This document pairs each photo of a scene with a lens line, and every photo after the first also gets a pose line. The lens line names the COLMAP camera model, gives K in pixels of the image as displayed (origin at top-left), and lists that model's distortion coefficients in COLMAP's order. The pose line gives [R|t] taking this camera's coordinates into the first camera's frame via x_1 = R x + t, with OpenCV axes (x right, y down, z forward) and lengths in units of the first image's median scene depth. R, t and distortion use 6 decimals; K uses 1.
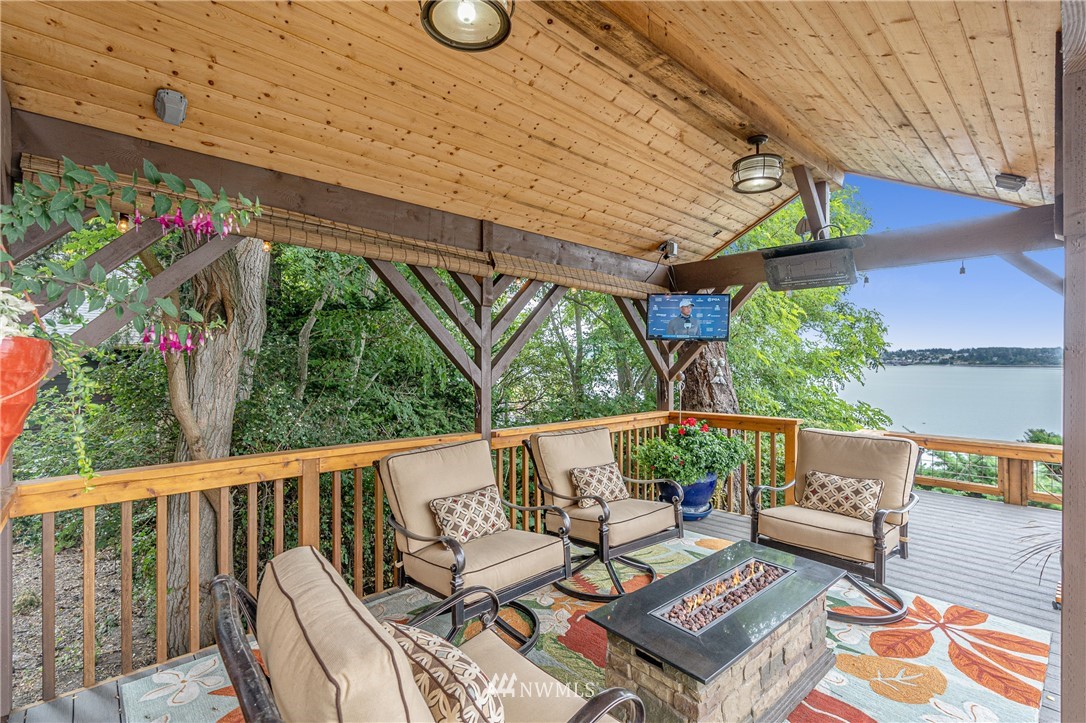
lens RADIAL K [[510.8, 0, 514.4], [0, 510.8, 361.8], [0, 0, 1]] dist [-0.004436, 0.000553]
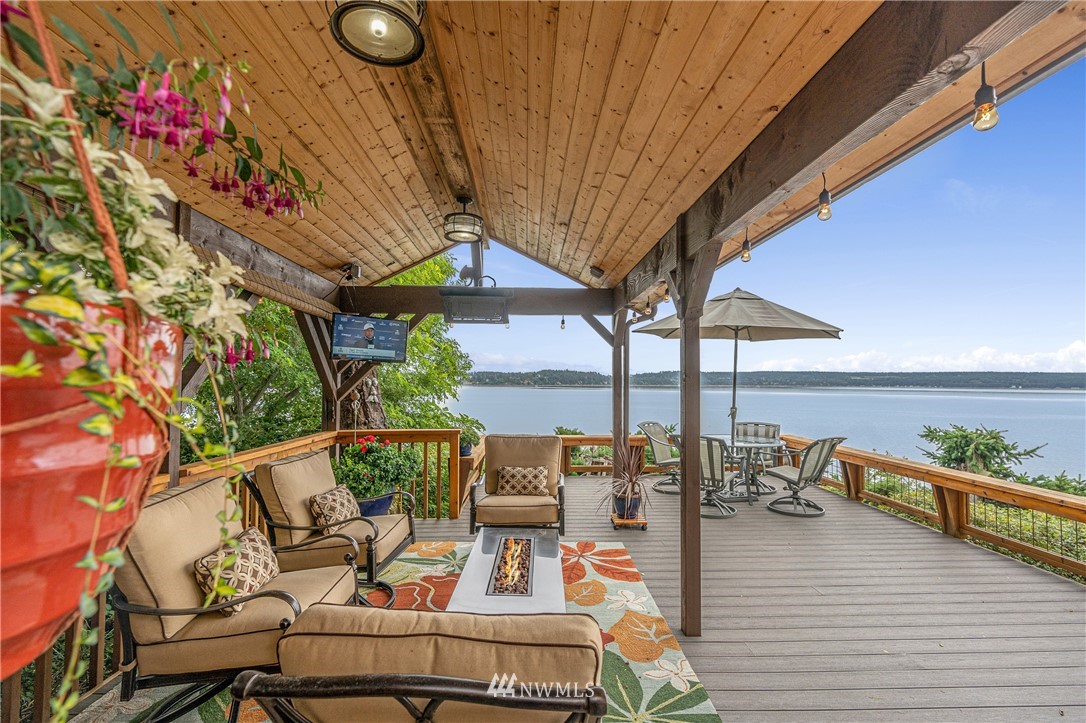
lens RADIAL K [[510.8, 0, 552.2], [0, 510.8, 364.8], [0, 0, 1]] dist [-0.004436, 0.000553]
pose [[0.634746, 0.029786, 0.772147, -0.327994], [-0.004852, 0.999391, -0.034563, -0.000143], [-0.772706, 0.018193, 0.634503, 0.067785]]
